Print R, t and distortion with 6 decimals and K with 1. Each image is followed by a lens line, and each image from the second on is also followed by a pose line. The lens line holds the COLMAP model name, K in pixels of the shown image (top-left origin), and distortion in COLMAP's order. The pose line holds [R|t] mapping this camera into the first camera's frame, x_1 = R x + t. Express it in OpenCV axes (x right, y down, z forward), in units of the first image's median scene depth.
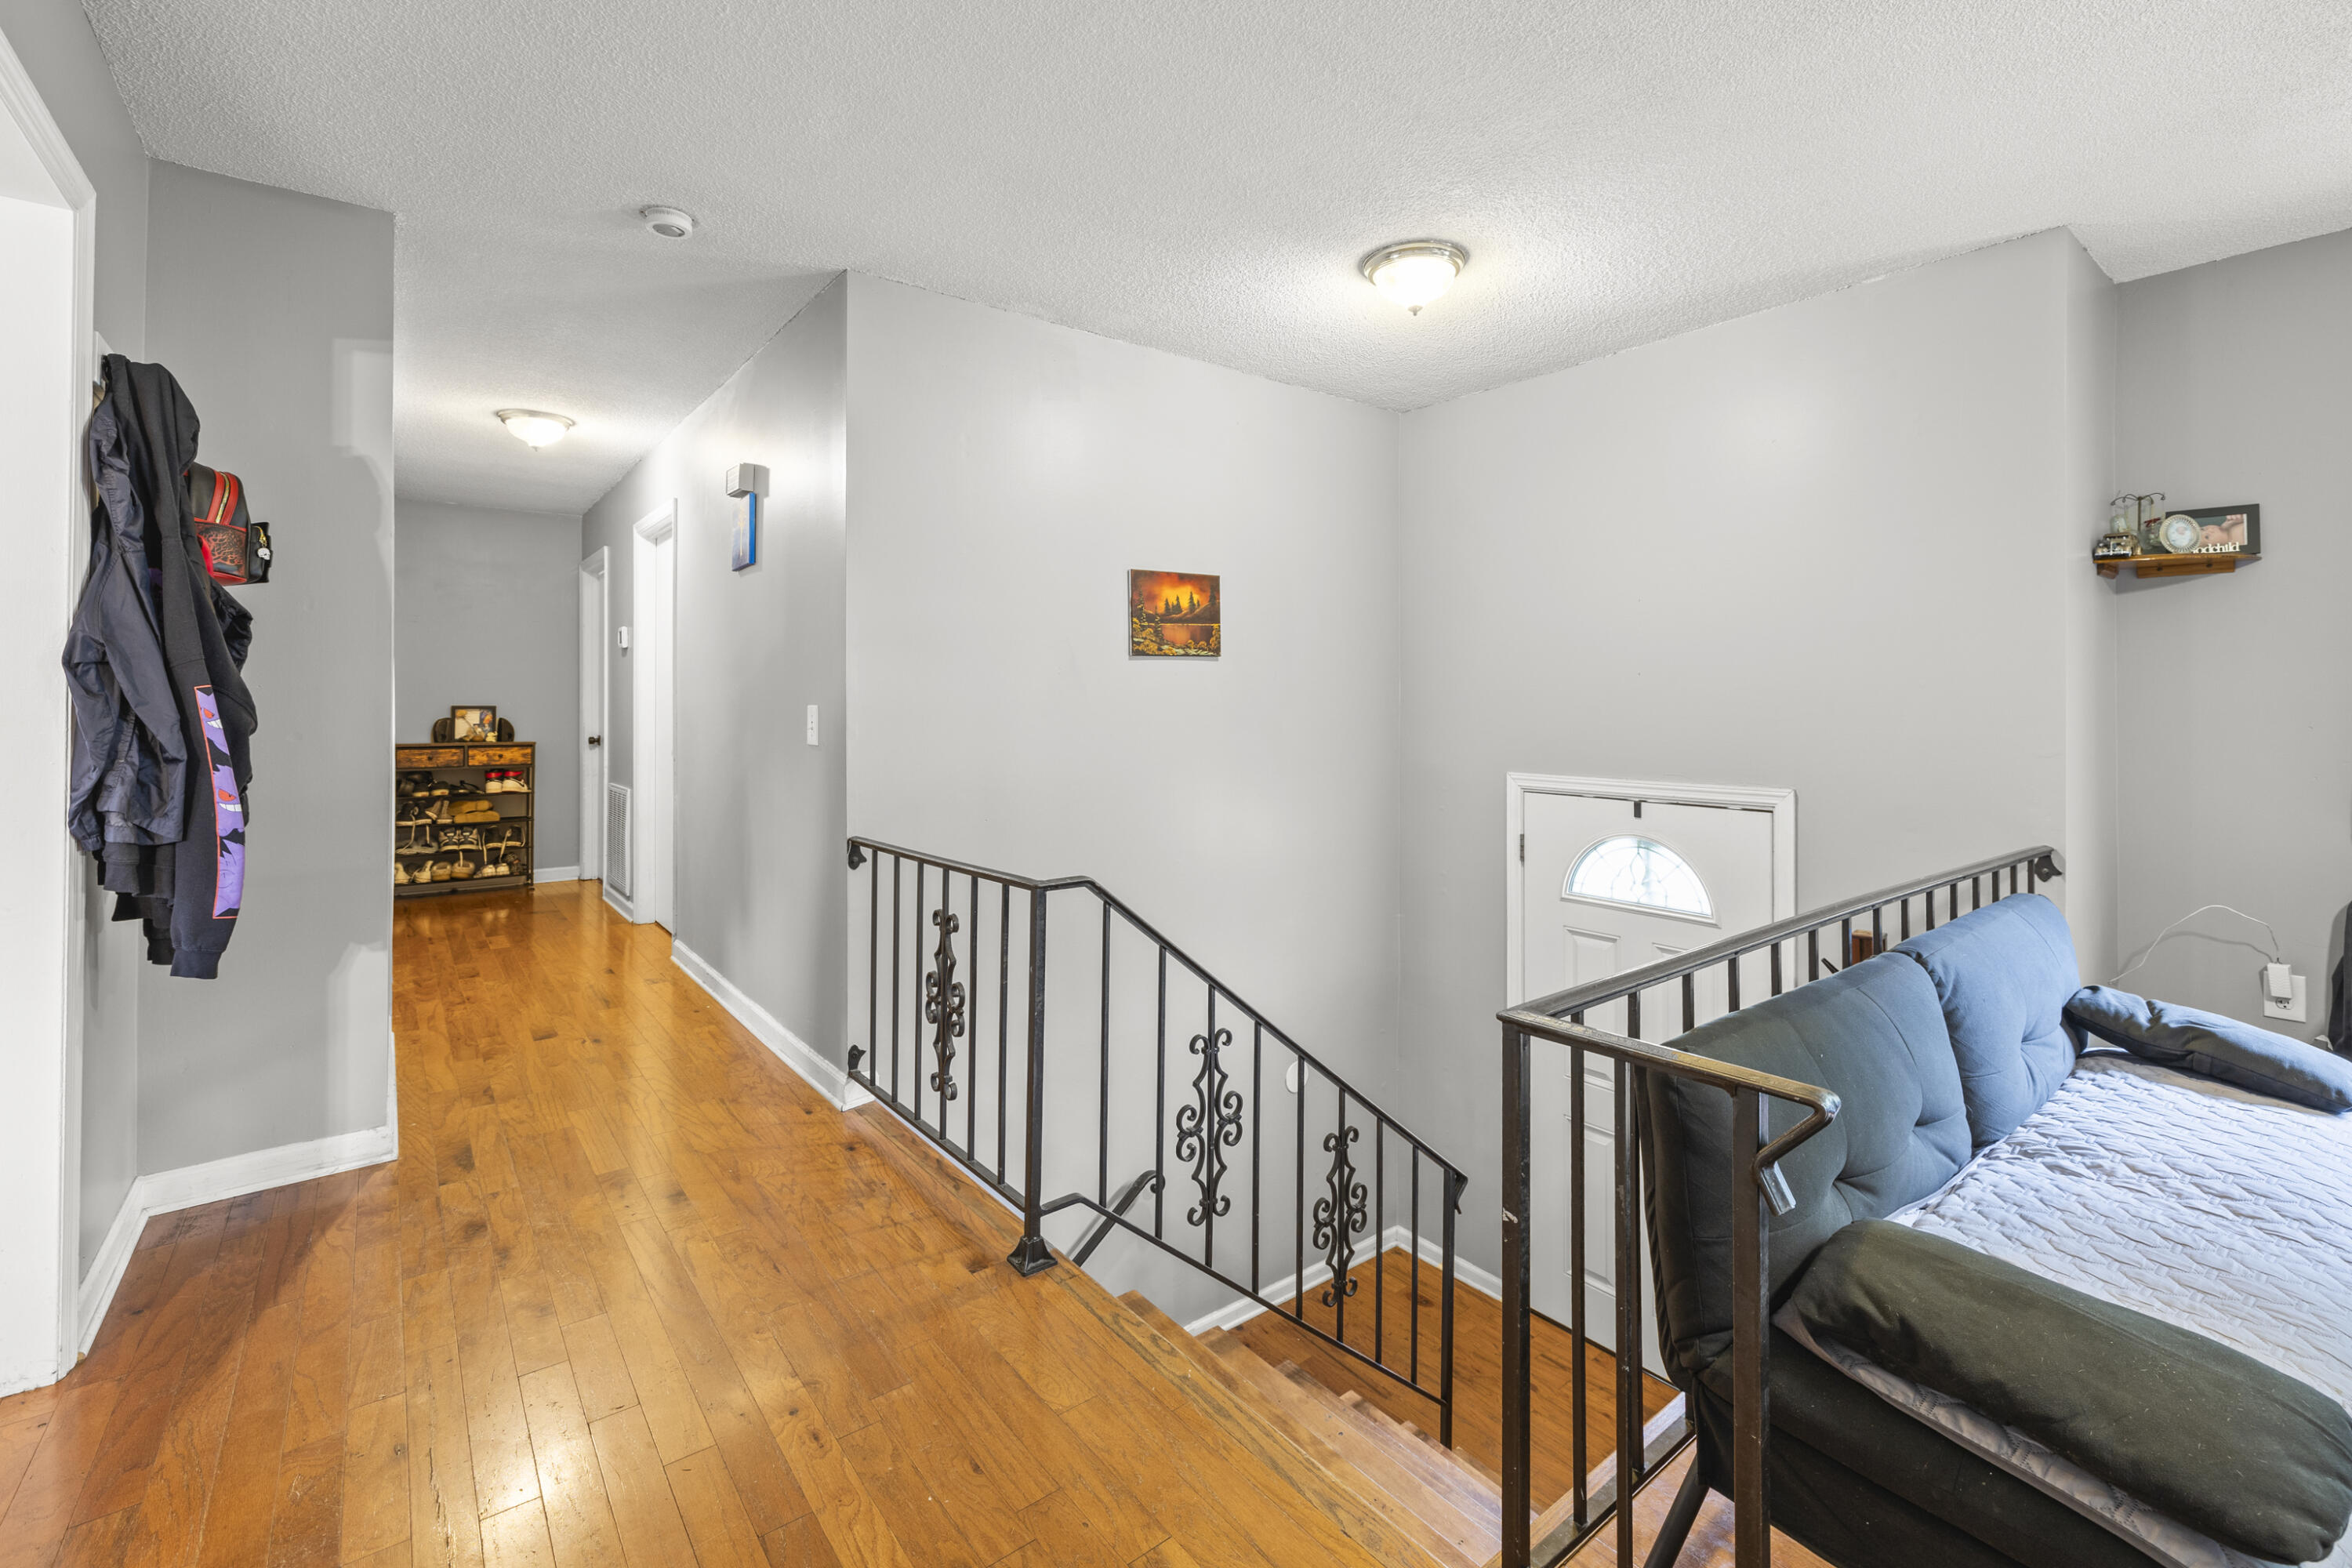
lens RADIAL K [[1024.1, 0, 1189.3], [0, 1024.1, 690.7], [0, 0, 1]] dist [0.000119, 0.000039]
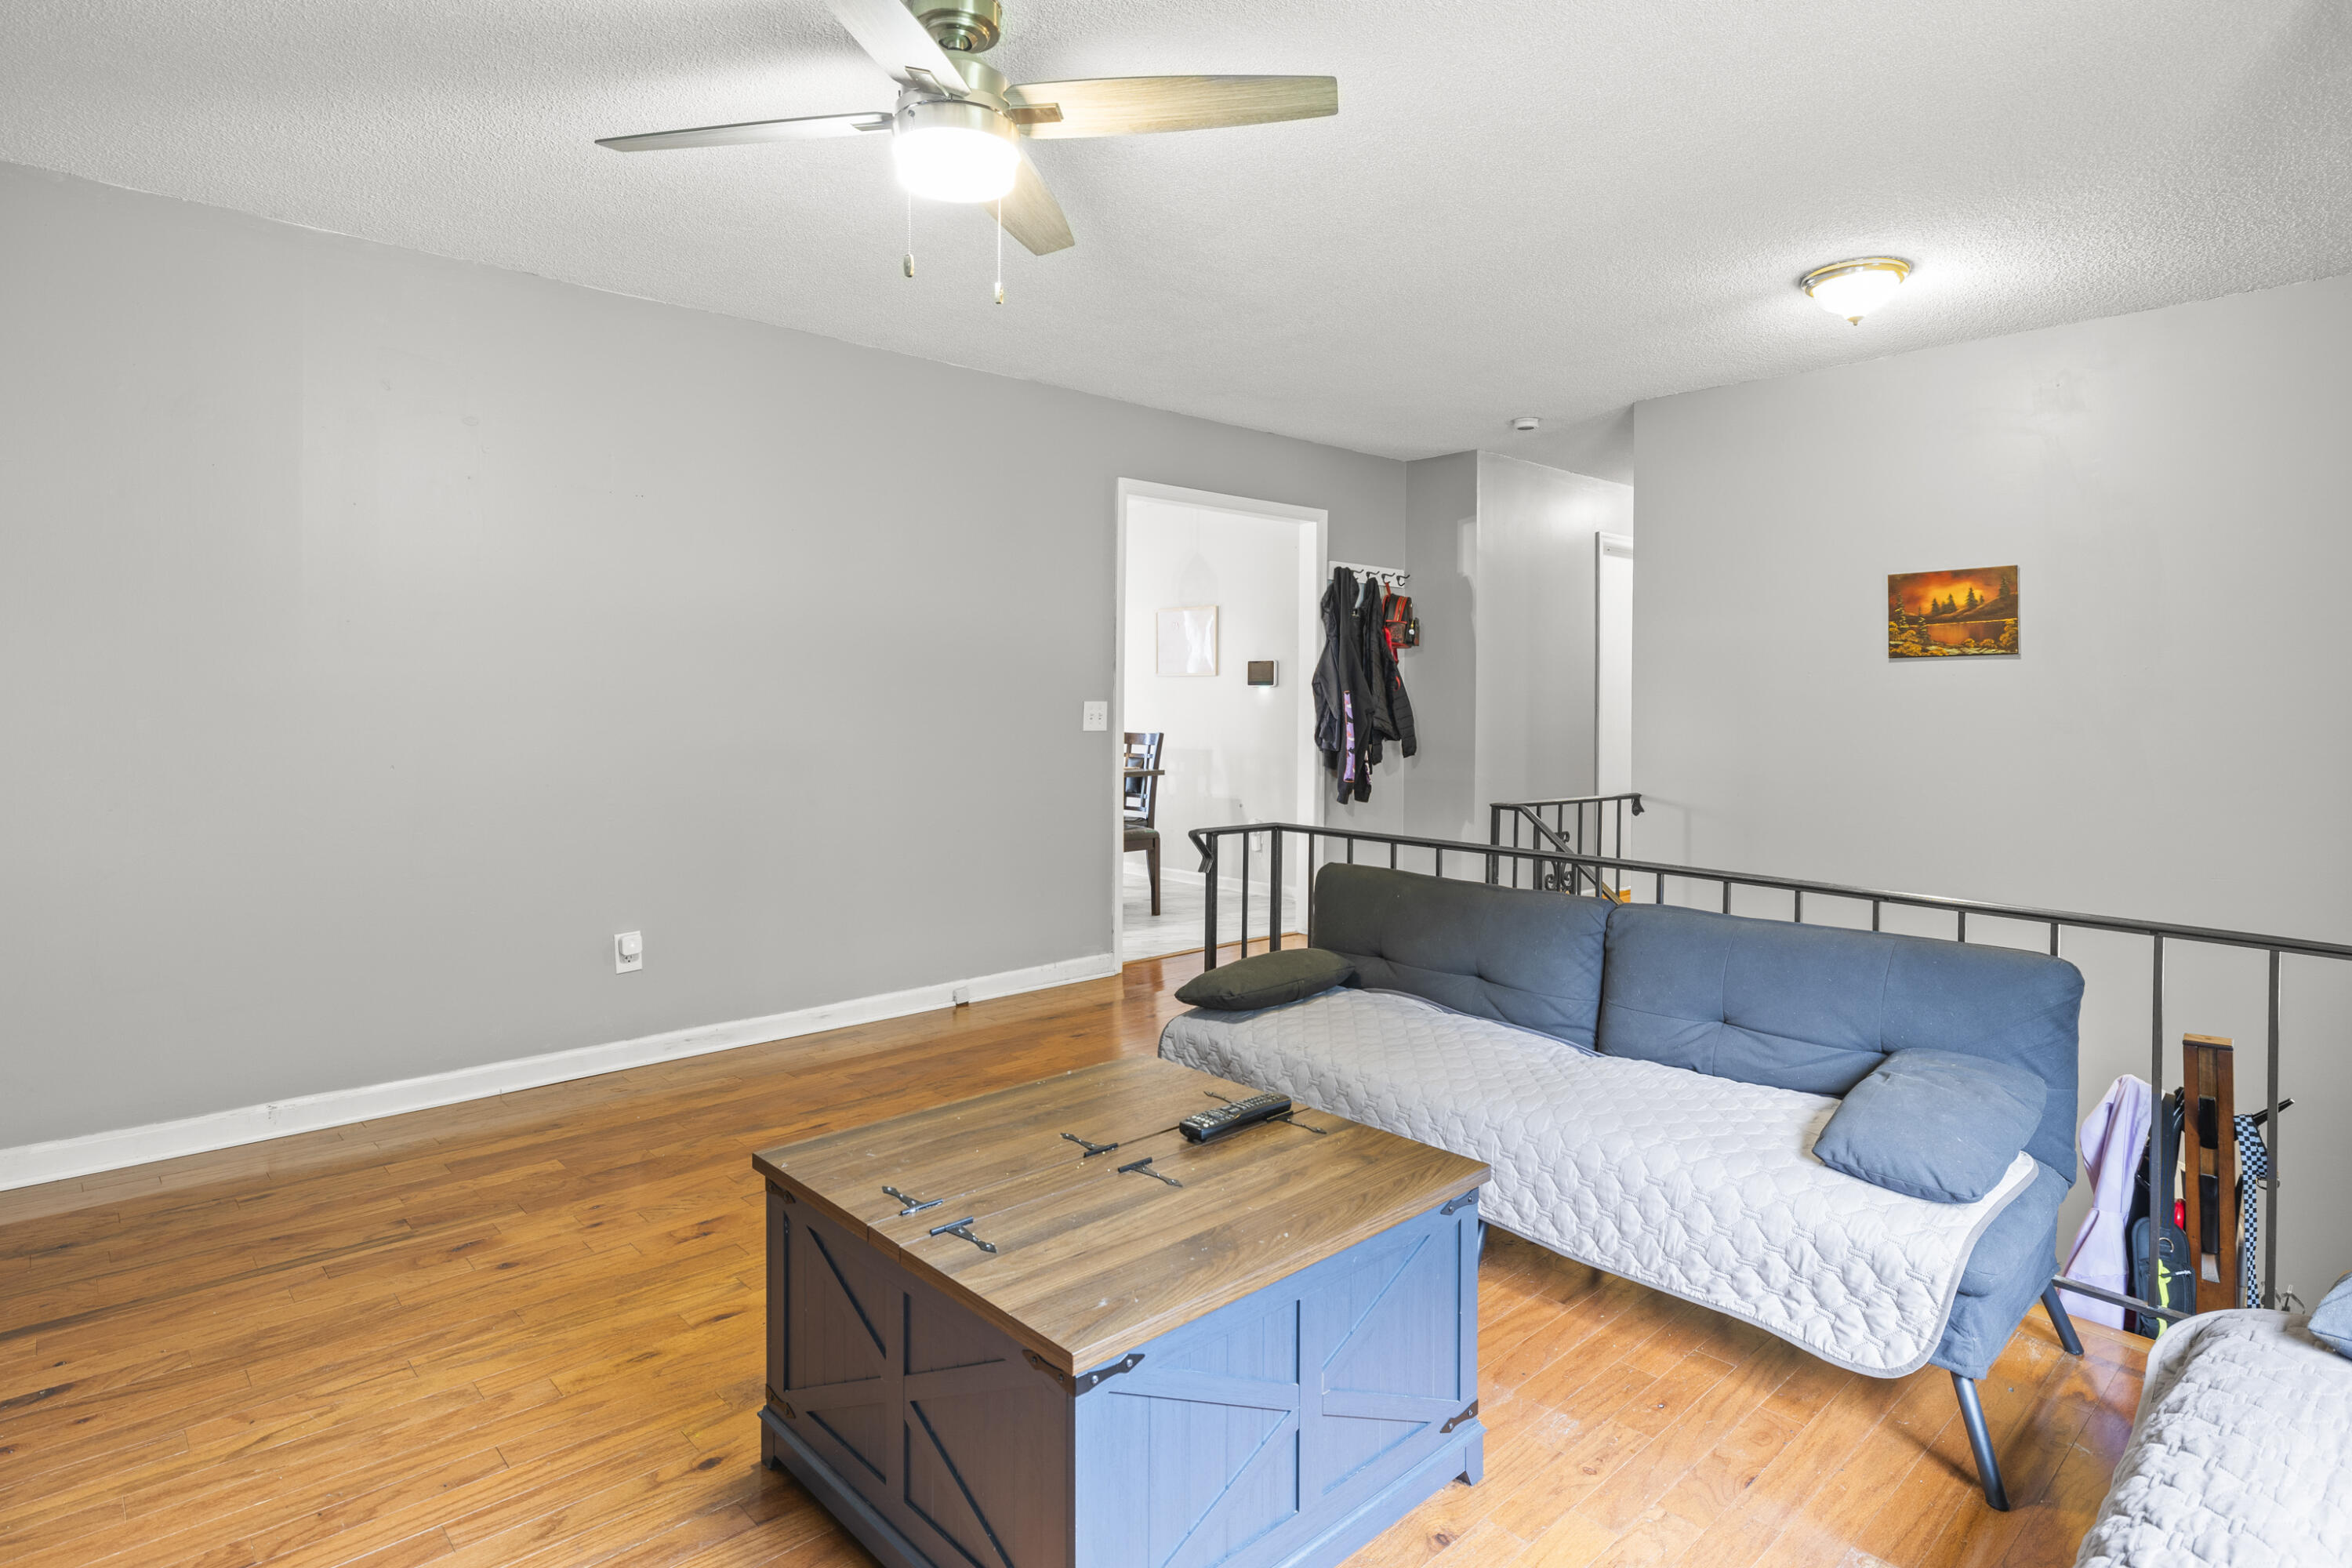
lens RADIAL K [[1250.7, 0, 1190.6], [0, 1250.7, 696.2], [0, 0, 1]] dist [0.002725, -0.000998]
pose [[0.080620, 0.002421, -0.996742, 1.311472], [0.003011, 0.999992, 0.002672, -0.001345], [0.996740, -0.003217, 0.080613, 0.217553]]
